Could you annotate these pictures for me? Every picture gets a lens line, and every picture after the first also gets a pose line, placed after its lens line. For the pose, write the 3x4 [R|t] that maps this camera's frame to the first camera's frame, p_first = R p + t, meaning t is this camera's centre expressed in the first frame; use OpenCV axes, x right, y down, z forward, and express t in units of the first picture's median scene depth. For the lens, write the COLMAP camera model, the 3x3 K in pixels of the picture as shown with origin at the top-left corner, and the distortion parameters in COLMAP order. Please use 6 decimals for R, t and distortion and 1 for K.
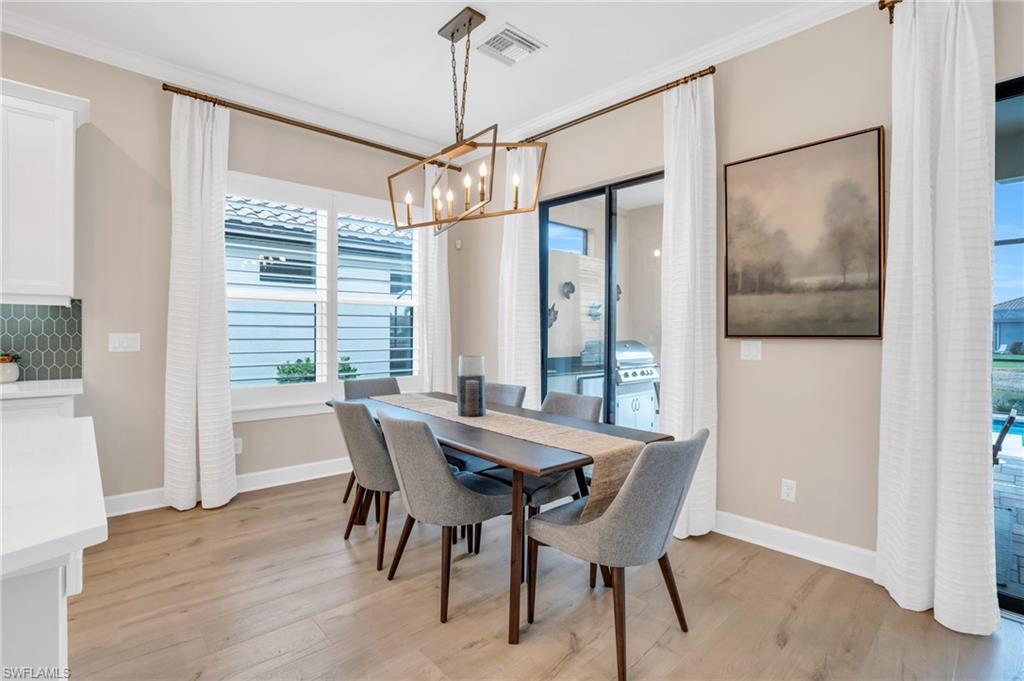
lens RADIAL K [[482.3, 0, 512.3], [0, 482.3, 338.2], [0, 0, 1]] dist [-0.067545, 0.026328]
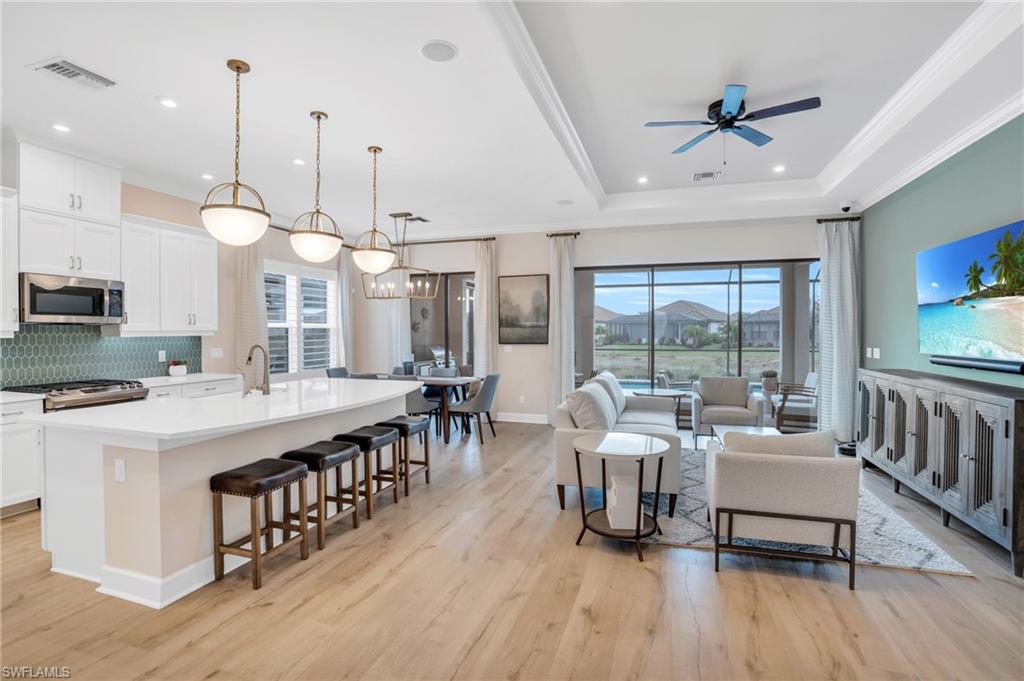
lens RADIAL K [[482.3, 0, 512.3], [0, 482.3, 338.2], [0, 0, 1]] dist [-0.067545, 0.026328]
pose [[0.873080, -0.017450, 0.487265, -0.796950], [0.015789, 0.999847, 0.007515, -0.052392], [-0.487322, 0.001132, 0.873222, -1.376157]]
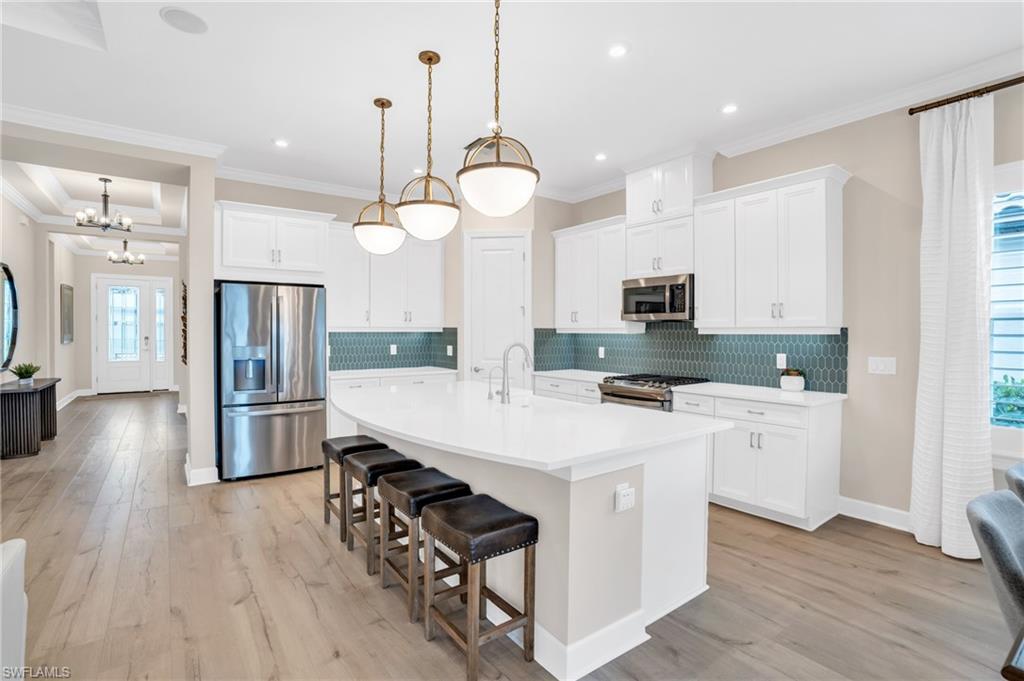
lens RADIAL K [[482.3, 0, 512.3], [0, 482.3, 338.2], [0, 0, 1]] dist [-0.067545, 0.026328]
pose [[-0.112378, 0.003663, -0.993659, 0.380048], [-0.014947, 0.999874, 0.005376, -0.052720], [0.993553, 0.015456, -0.112309, 0.298022]]
